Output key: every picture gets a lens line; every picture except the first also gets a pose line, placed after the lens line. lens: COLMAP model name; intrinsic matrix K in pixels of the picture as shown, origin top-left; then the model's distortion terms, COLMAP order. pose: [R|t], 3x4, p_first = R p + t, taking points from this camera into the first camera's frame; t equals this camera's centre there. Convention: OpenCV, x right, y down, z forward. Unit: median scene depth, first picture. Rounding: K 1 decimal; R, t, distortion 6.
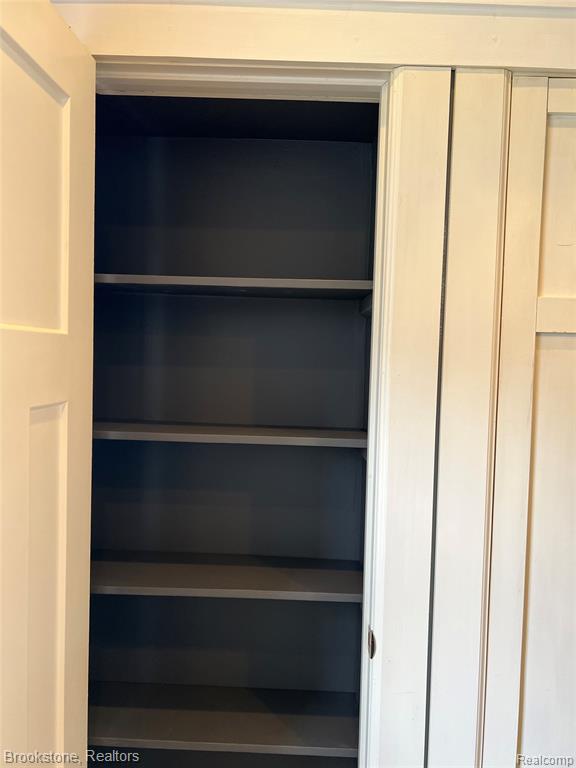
lens RADIAL K [[590.6, 0, 288.2], [0, 590.6, 387.9], [0, 0, 1]] dist [0.031203, 0.001504]
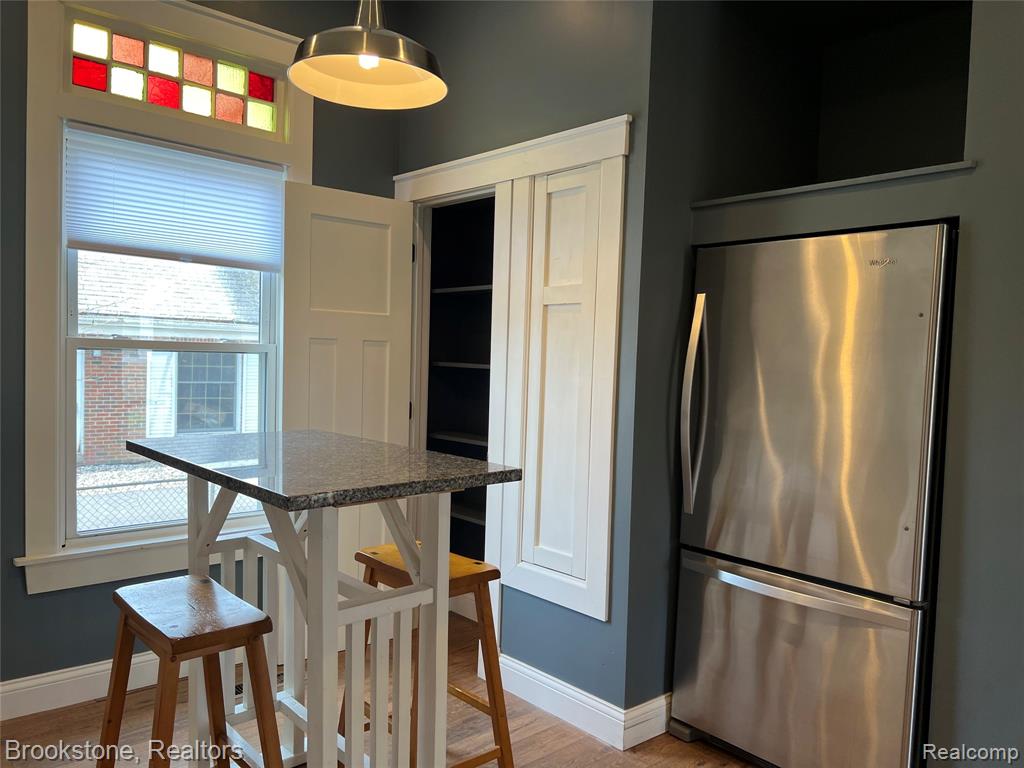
lens RADIAL K [[787.4, 0, 514.0], [0, 787.4, 386.3], [0, 0, 1]] dist [0.031203, 0.001504]
pose [[0.701784, 0.021433, -0.712067, 2.204777], [-0.065929, 0.997212, -0.034961, 0.267417], [0.709332, 0.071480, 0.701240, -0.840901]]
